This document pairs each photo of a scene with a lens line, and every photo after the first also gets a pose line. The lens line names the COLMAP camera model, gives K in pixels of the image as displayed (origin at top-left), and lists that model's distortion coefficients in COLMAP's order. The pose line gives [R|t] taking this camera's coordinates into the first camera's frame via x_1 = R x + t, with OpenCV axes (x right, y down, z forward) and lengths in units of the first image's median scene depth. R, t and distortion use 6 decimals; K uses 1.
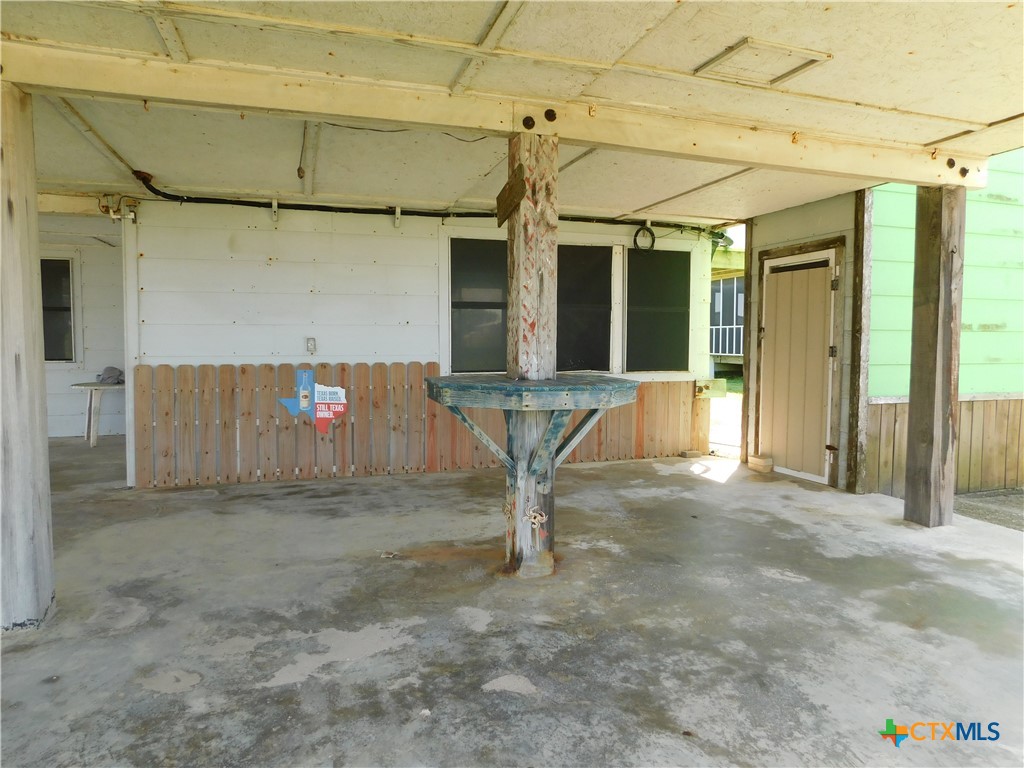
lens RADIAL K [[680.7, 0, 512.0], [0, 680.7, 384.0], [0, 0, 1]] dist [-0.039342, 0.004462]
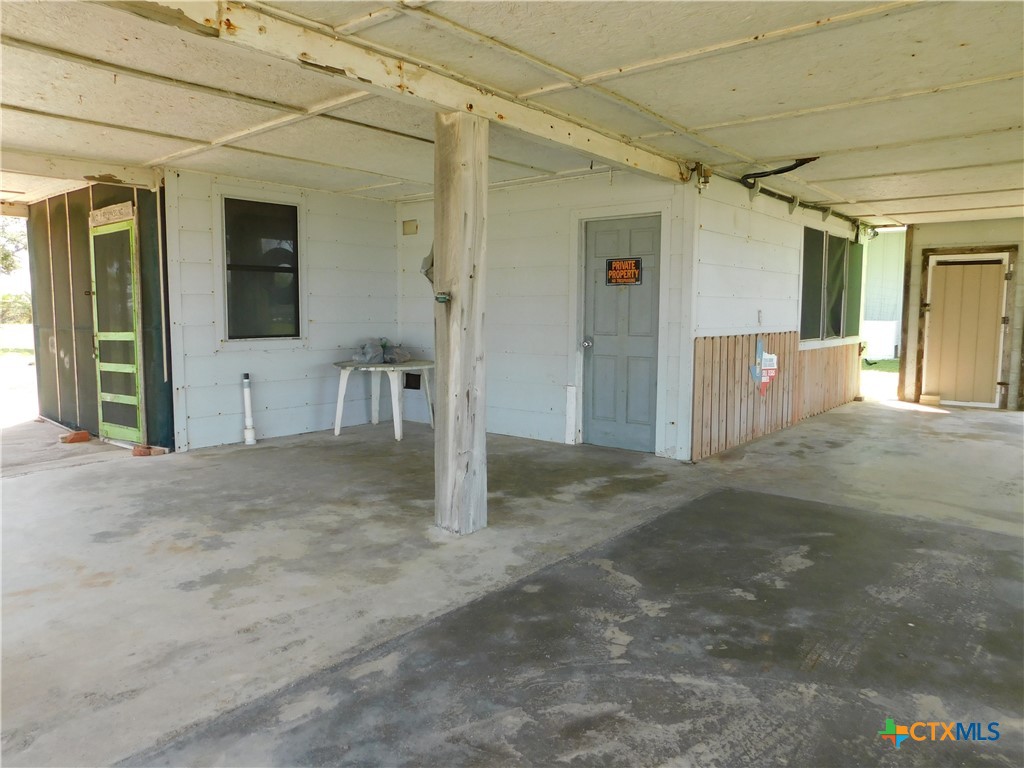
lens RADIAL K [[680.7, 0, 512.0], [0, 680.7, 384.0], [0, 0, 1]] dist [-0.039342, 0.004462]
pose [[0.861382, -0.054690, 0.505006, -1.191343], [0.031598, 0.998031, 0.054185, -0.020648], [-0.506974, -0.030717, 0.861414, 0.249870]]
